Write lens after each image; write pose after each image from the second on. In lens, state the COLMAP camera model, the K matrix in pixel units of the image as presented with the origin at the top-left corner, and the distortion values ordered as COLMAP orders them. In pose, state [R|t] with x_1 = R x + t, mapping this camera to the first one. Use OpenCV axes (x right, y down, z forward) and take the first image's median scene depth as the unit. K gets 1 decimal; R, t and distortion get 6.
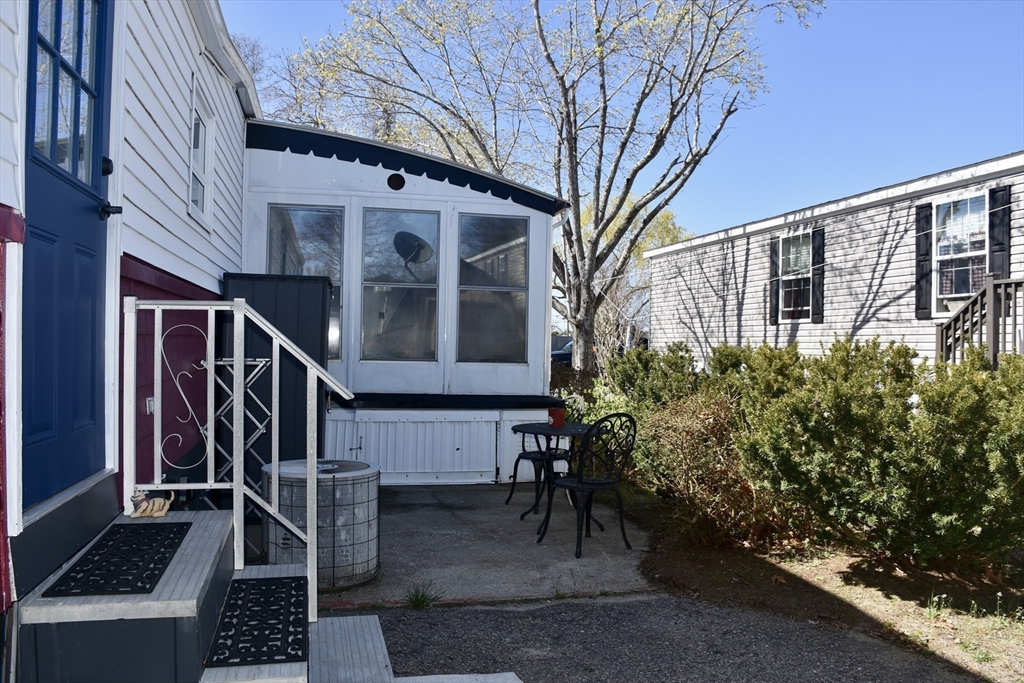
lens RADIAL K [[842.9, 0, 510.6], [0, 842.9, 340.4], [0, 0, 1]] dist [-0.062304, 0.000608]
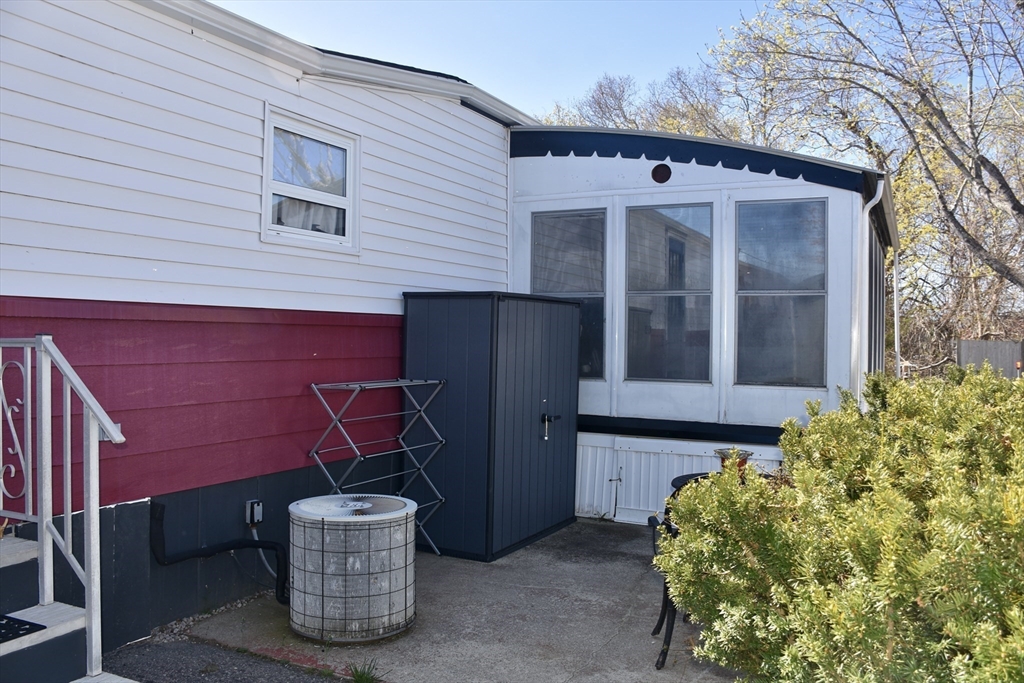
lens RADIAL K [[842.9, 0, 511.5], [0, 842.9, 343.1], [0, 0, 1]] dist [-0.062304, 0.000608]
pose [[0.775604, -0.002989, -0.631213, 0.285935], [0.001214, 0.999994, -0.003243, -0.012649], [0.631218, 0.001748, 0.775603, 0.237940]]
